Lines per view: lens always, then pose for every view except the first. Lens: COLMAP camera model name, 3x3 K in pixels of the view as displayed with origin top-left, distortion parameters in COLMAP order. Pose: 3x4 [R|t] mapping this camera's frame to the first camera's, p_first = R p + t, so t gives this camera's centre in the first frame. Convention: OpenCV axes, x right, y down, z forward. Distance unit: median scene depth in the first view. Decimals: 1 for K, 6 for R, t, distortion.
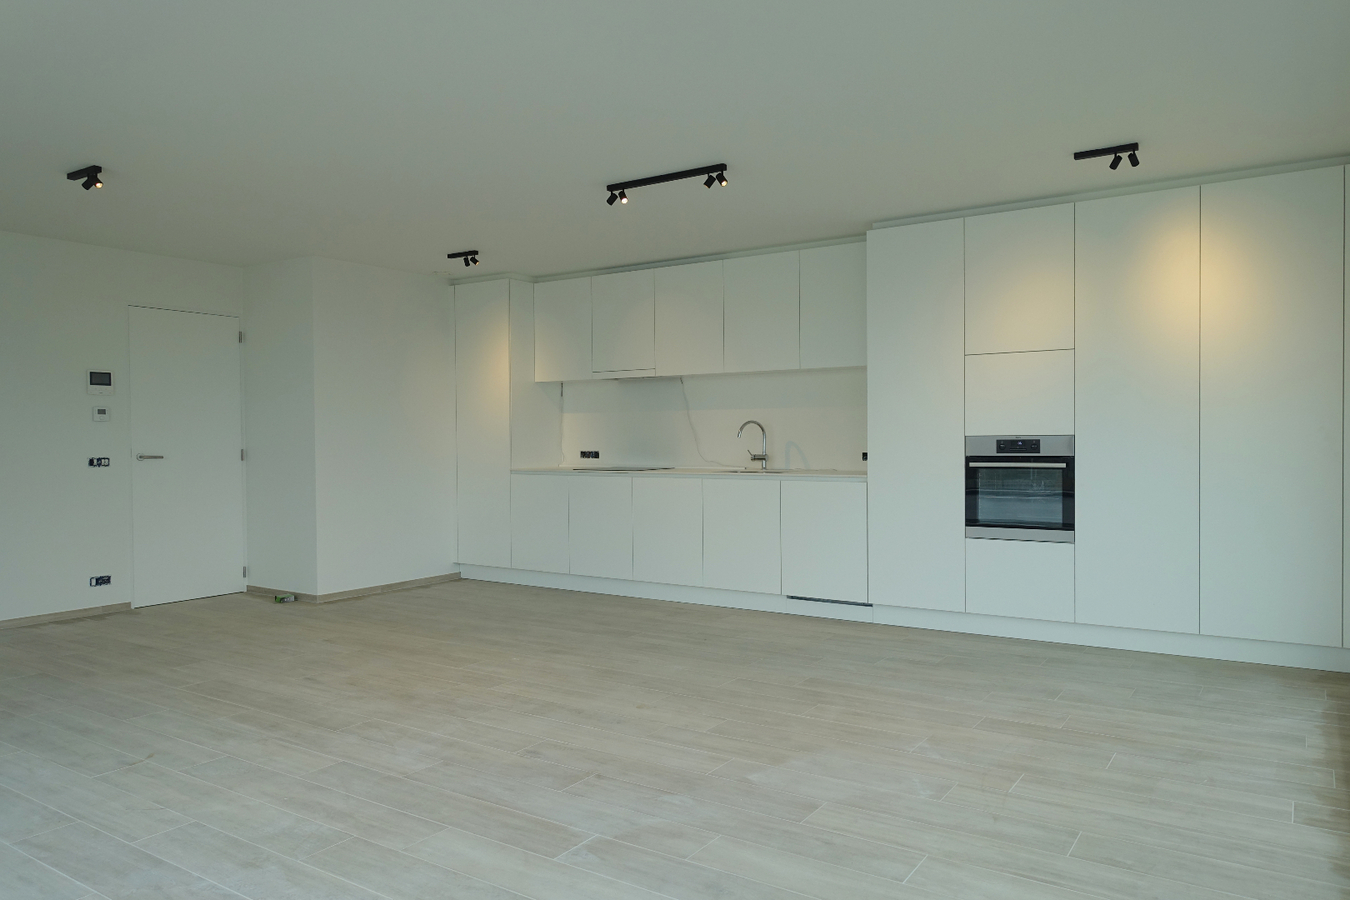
lens RADIAL K [[958.3, 0, 692.8], [0, 958.3, 452.0], [0, 0, 1]] dist [0.004180, 0.001341]
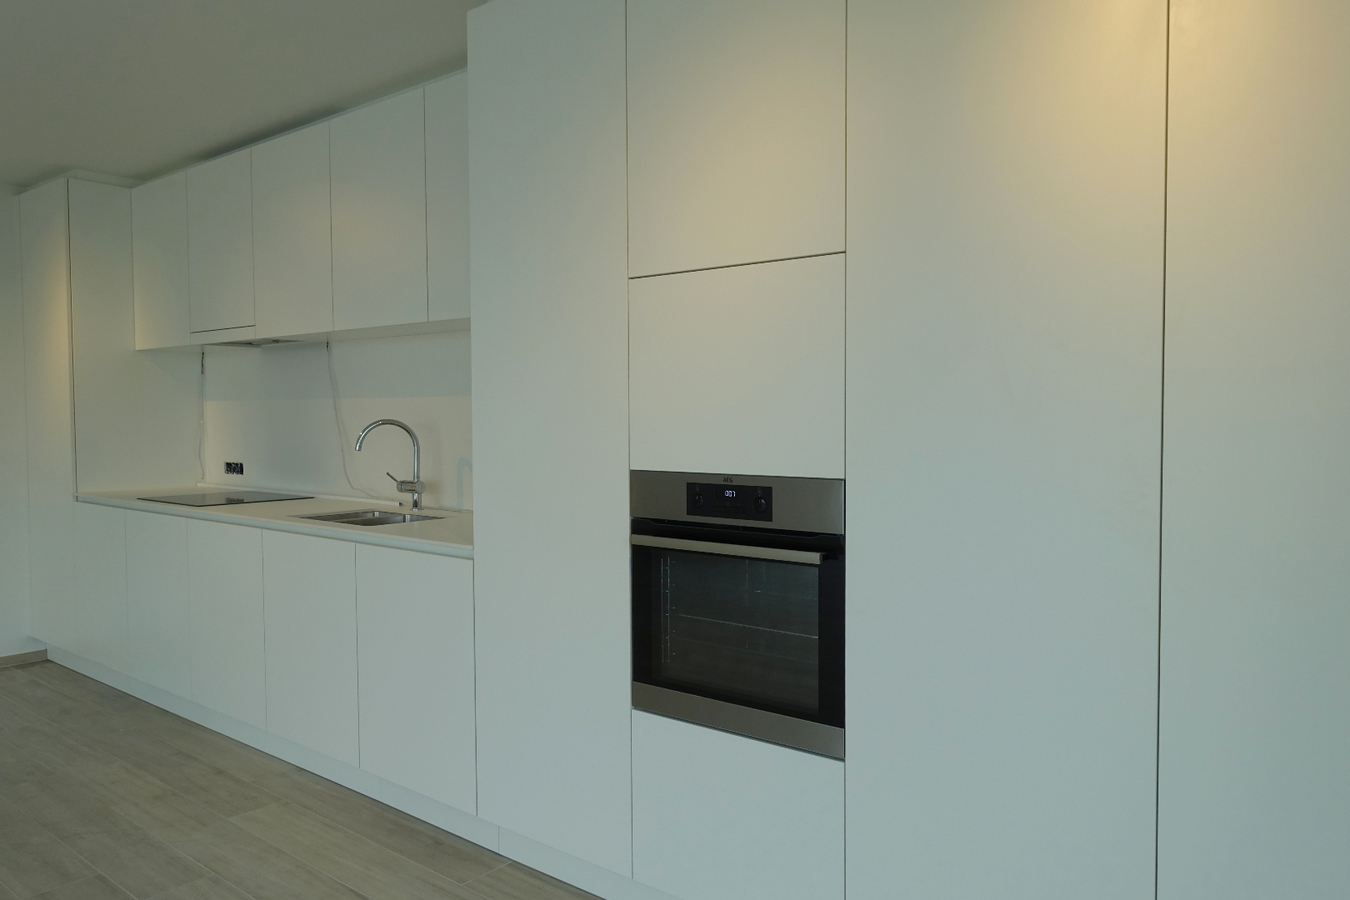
lens RADIAL K [[958.3, 0, 692.8], [0, 958.3, 452.0], [0, 0, 1]] dist [0.004180, 0.001341]
pose [[0.994688, 0.008122, -0.102616, 0.352939], [-0.005538, 0.999661, 0.025441, -0.034917], [0.102788, -0.024738, 0.994396, 0.582079]]
